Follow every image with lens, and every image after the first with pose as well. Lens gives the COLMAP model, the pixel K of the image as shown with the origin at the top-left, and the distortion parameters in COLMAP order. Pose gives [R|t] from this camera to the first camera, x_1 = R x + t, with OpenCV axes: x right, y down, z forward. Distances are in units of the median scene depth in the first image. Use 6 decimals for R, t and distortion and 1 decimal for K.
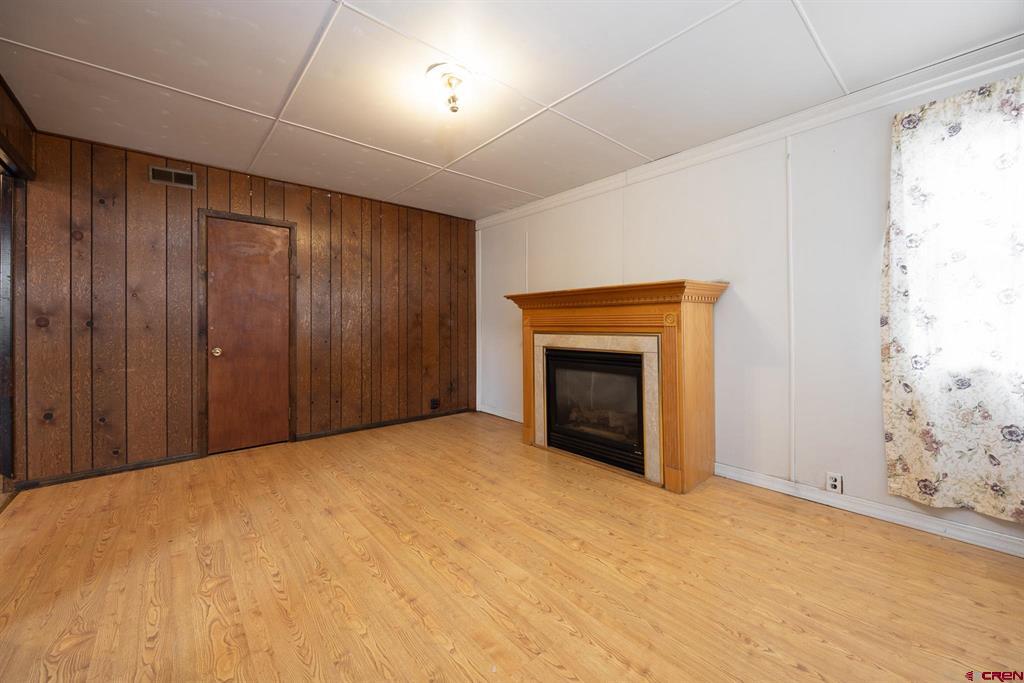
lens RADIAL K [[396.6, 0, 514.4], [0, 396.6, 320.6], [0, 0, 1]] dist [-0.002014, 0.000416]
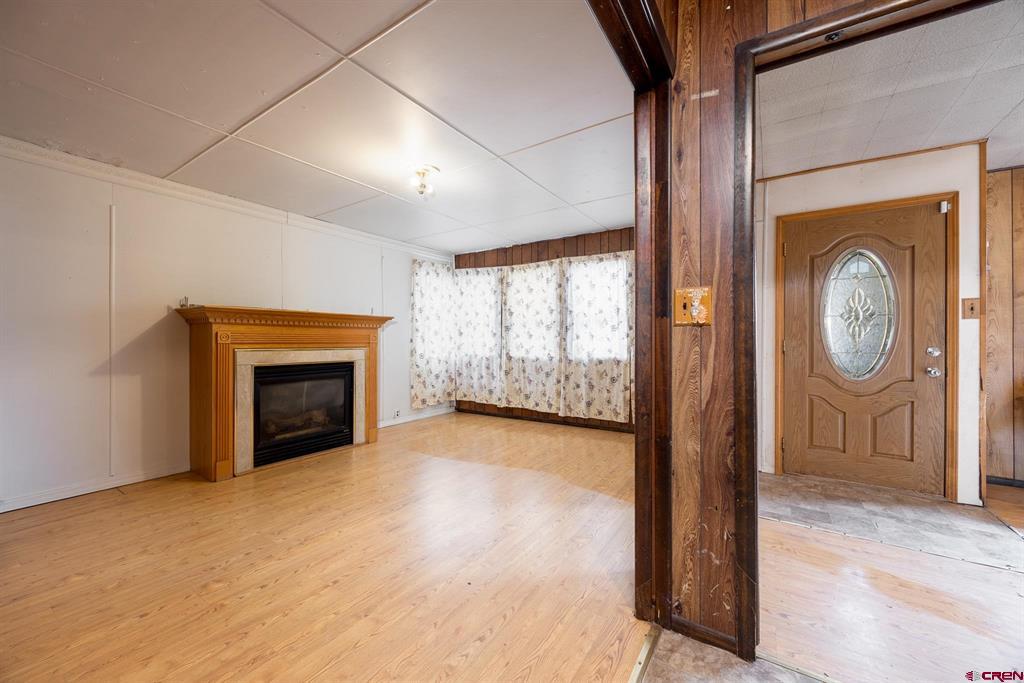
lens RADIAL K [[396.6, 0, 506.5], [0, 396.6, 341.7], [0, 0, 1]] dist [-0.002014, 0.000416]
pose [[-0.255146, 0.005348, 0.966888, -1.298959], [-0.004468, 0.999968, -0.006710, 0.018089], [-0.966892, -0.006032, -0.255114, 0.854307]]
